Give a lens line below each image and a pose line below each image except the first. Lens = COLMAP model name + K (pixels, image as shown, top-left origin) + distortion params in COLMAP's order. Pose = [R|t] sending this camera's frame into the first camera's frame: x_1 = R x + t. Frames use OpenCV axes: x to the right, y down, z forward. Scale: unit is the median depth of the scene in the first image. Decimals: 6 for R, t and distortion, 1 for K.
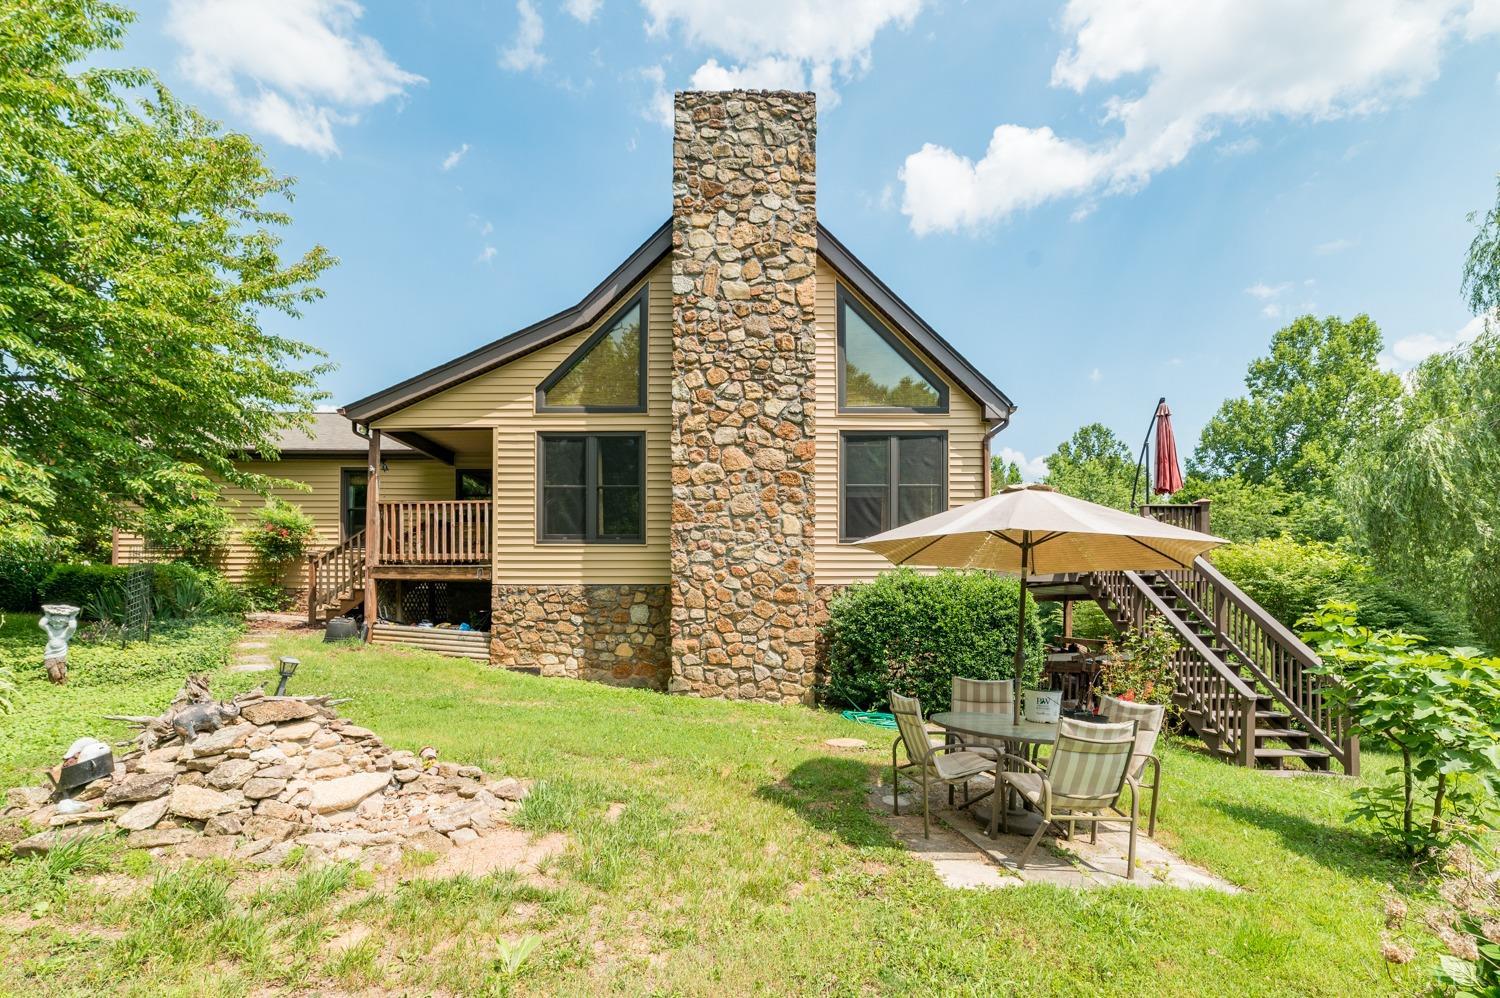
lens RADIAL K [[660.2, 0, 738.4], [0, 660.2, 599.8], [0, 0, 1]] dist [-0.005400, -0.000188]
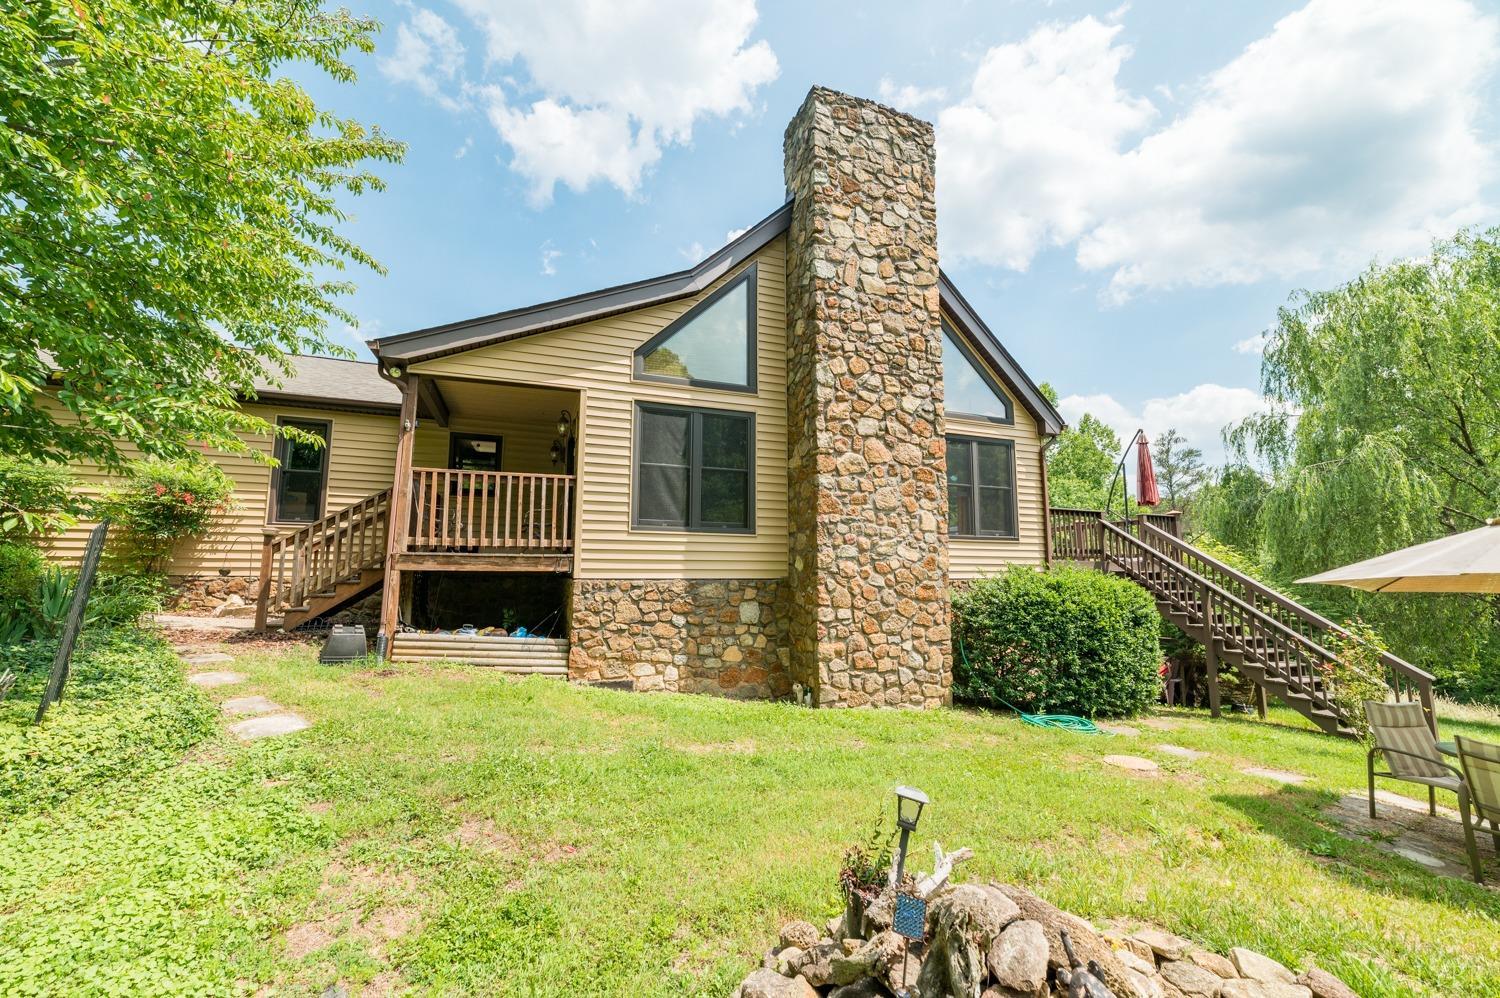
lens RADIAL K [[569.5, 0, 749.7], [0, 569.5, 509.3], [0, 0, 1]] dist [-0.004051, 0.001591]
pose [[0.932953, 0.041760, 0.357568, -0.471906], [-0.005020, 0.994662, -0.103066, -0.041113], [-0.359963, 0.094361, 0.928182, 0.297162]]
